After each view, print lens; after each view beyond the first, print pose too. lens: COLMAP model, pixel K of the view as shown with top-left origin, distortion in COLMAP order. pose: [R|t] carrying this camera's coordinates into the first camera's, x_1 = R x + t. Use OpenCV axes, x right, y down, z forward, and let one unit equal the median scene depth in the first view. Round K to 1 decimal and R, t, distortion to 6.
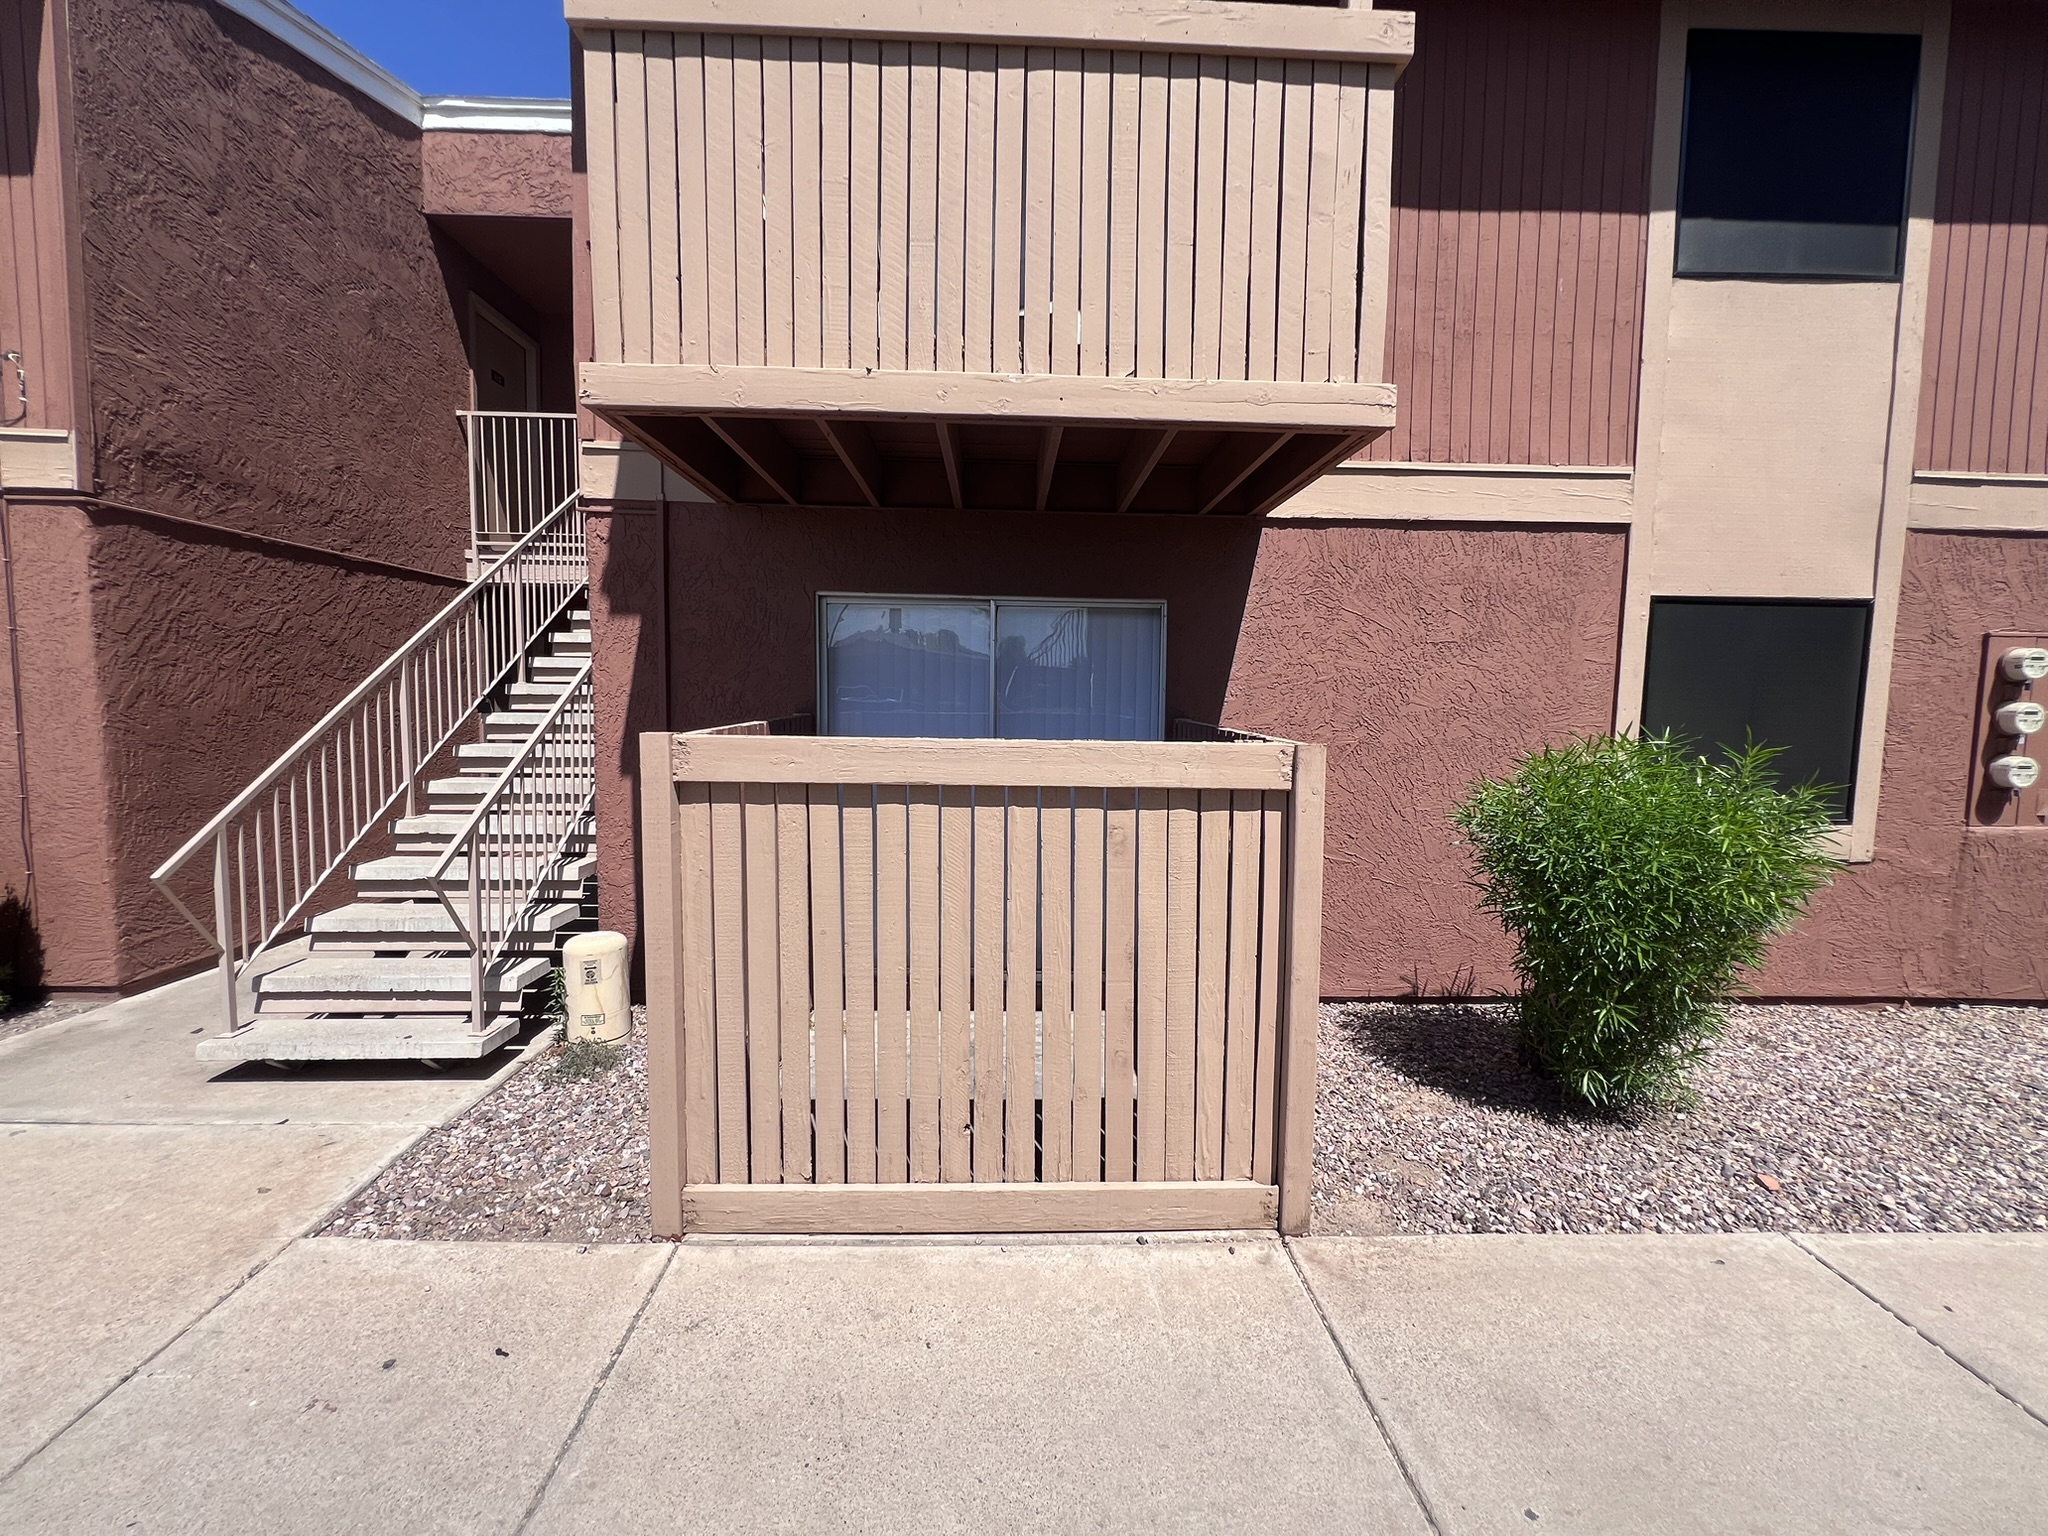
lens RADIAL K [[822.3, 0, 1021.9], [0, 822.3, 762.8], [0, 0, 1]] dist [-0.000226, -0.000224]
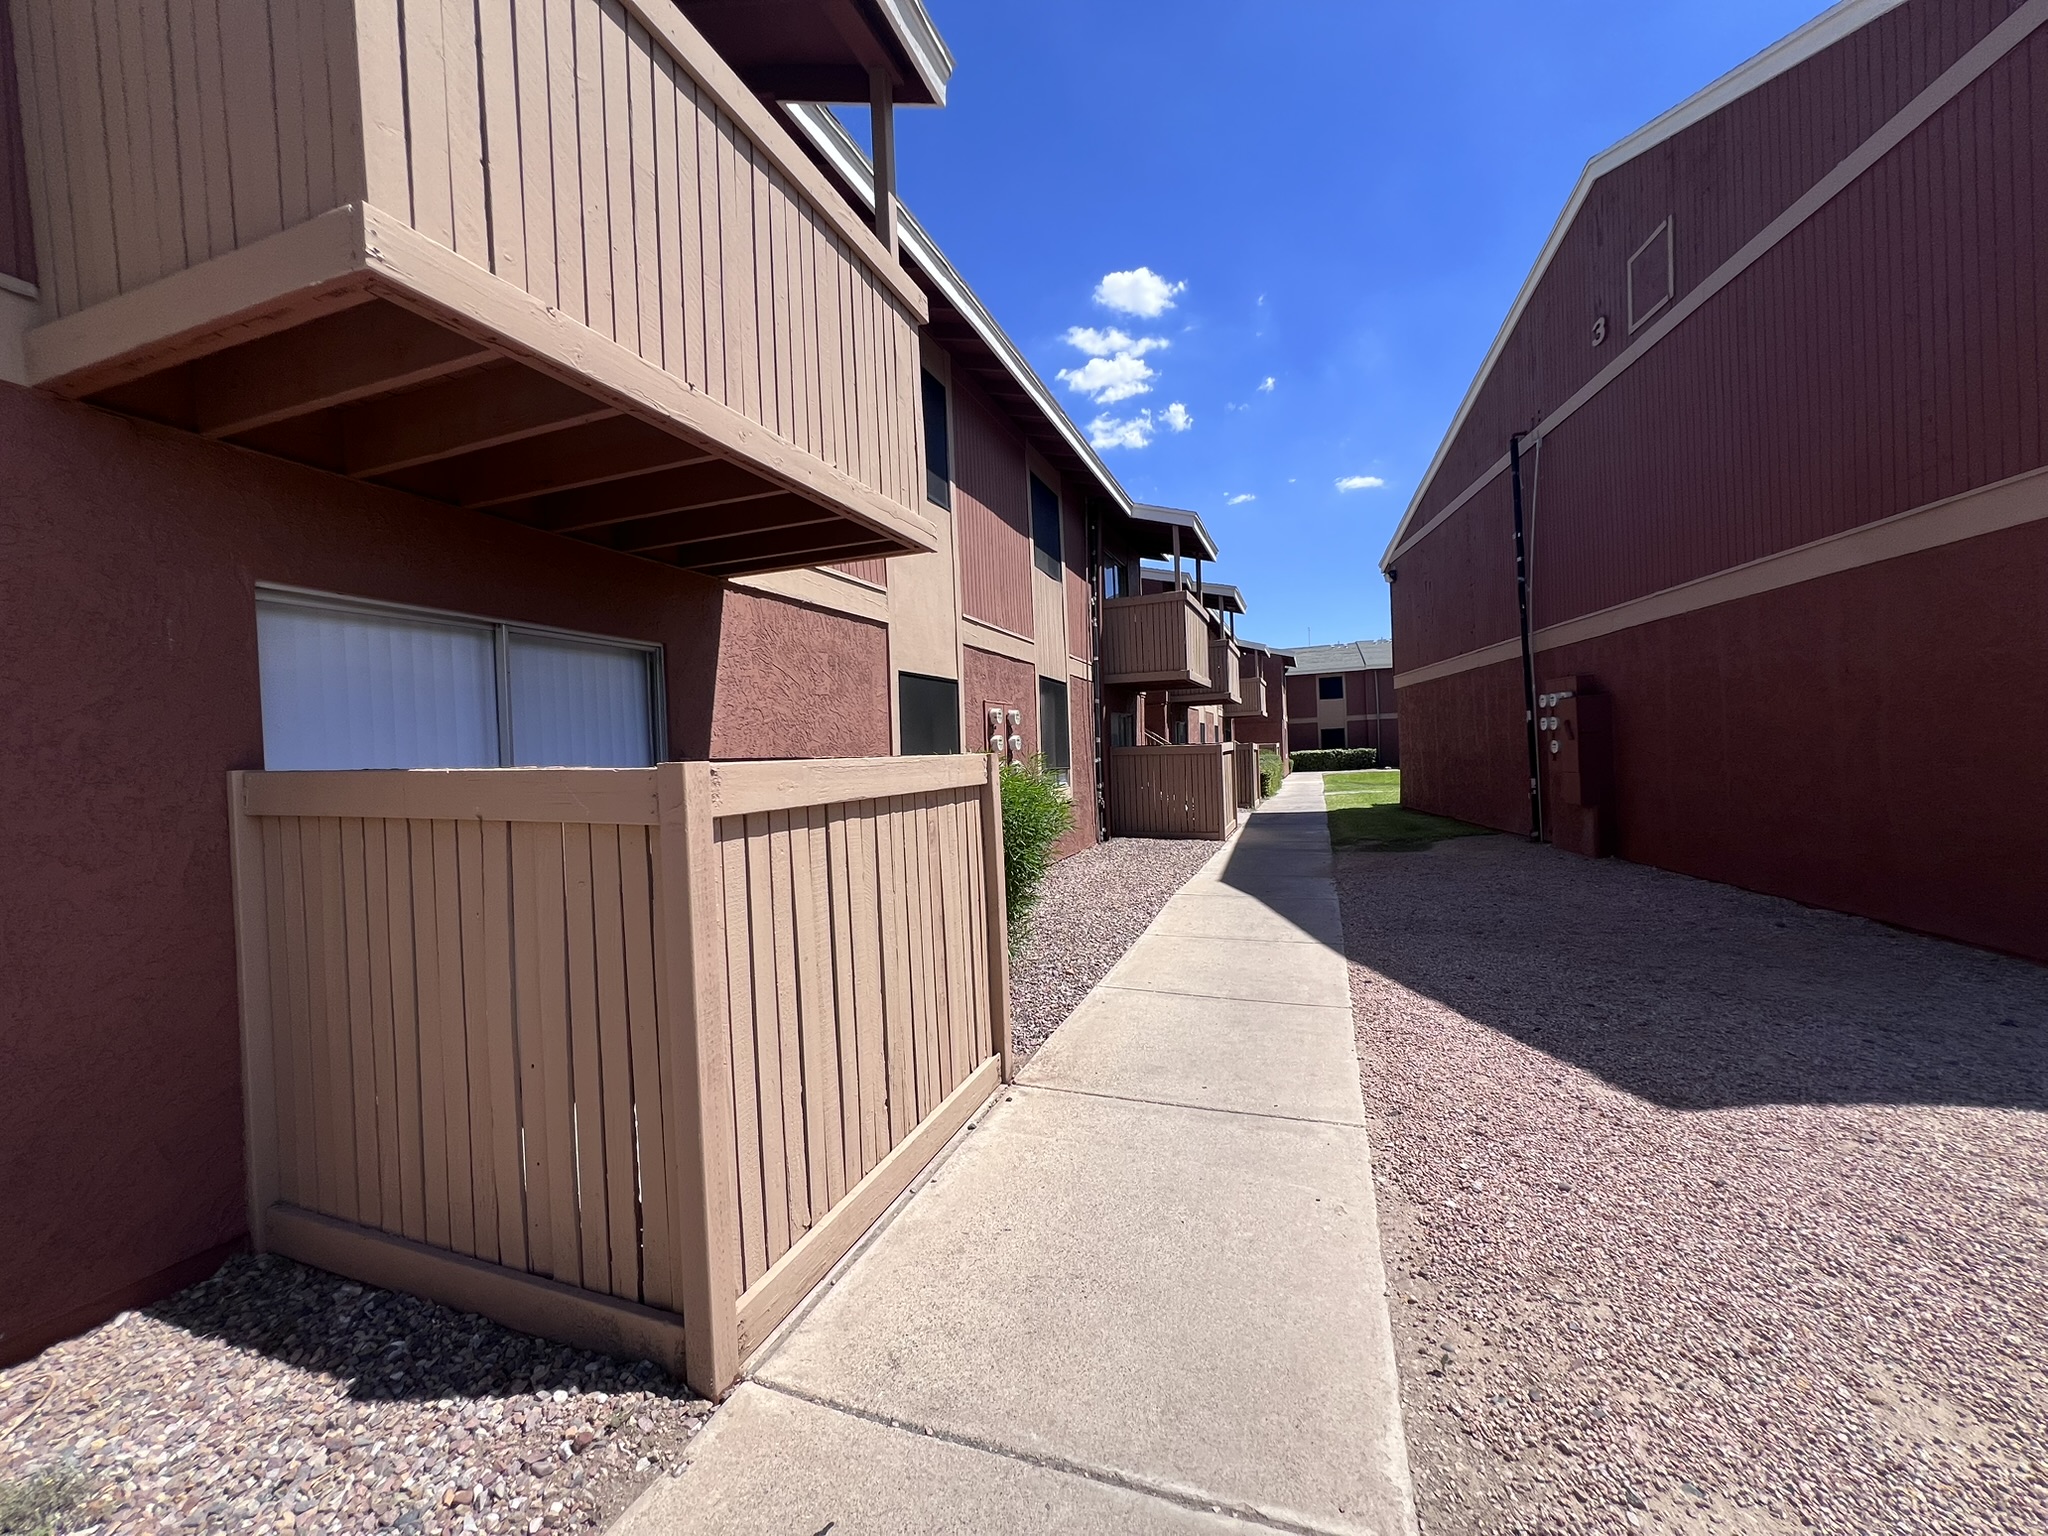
lens RADIAL K [[814.8, 0, 1016.6], [0, 814.8, 765.0], [0, 0, 1]] dist [-0.006029, 0.000613]
pose [[0.370622, -0.042572, 0.927808, -0.651116], [0.112638, 0.993636, 0.000598, 0.002588], [-0.921928, 0.104285, 0.373058, 0.238985]]
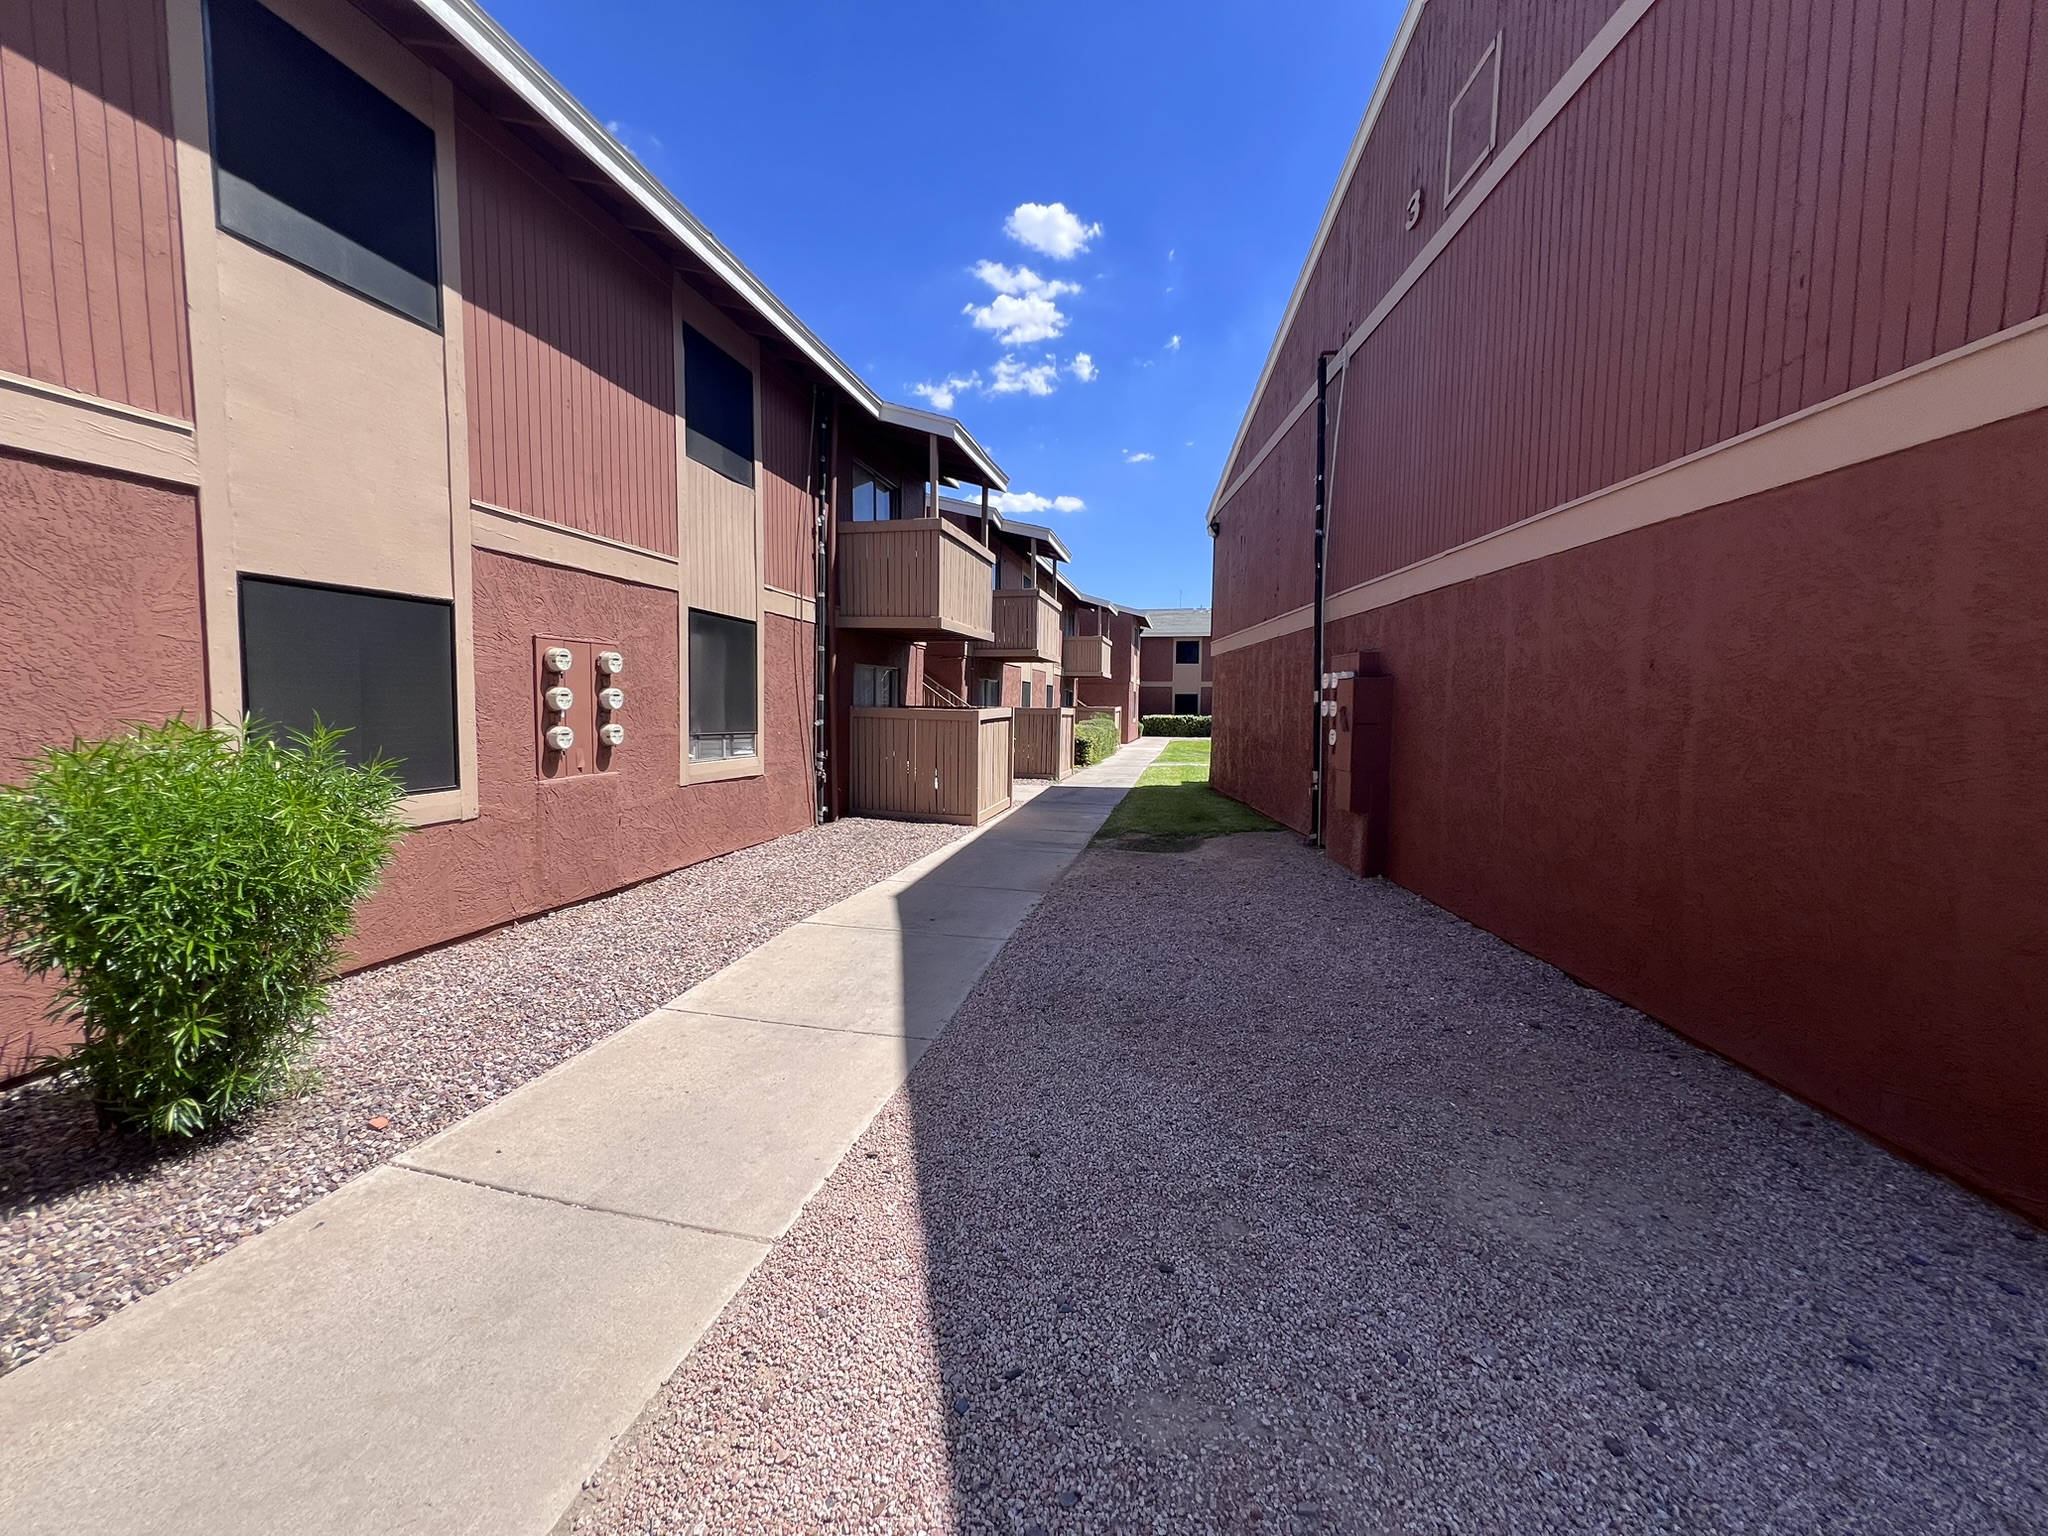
lens RADIAL K [[814.8, 0, 1024.5], [0, 814.8, 764.6], [0, 0, 1]] dist [-0.006029, 0.000613]
pose [[0.237142, -0.086576, 0.967610, 0.071508], [0.060979, 0.995384, 0.074116, 0.002355], [-0.969559, 0.041428, 0.241326, -0.086684]]
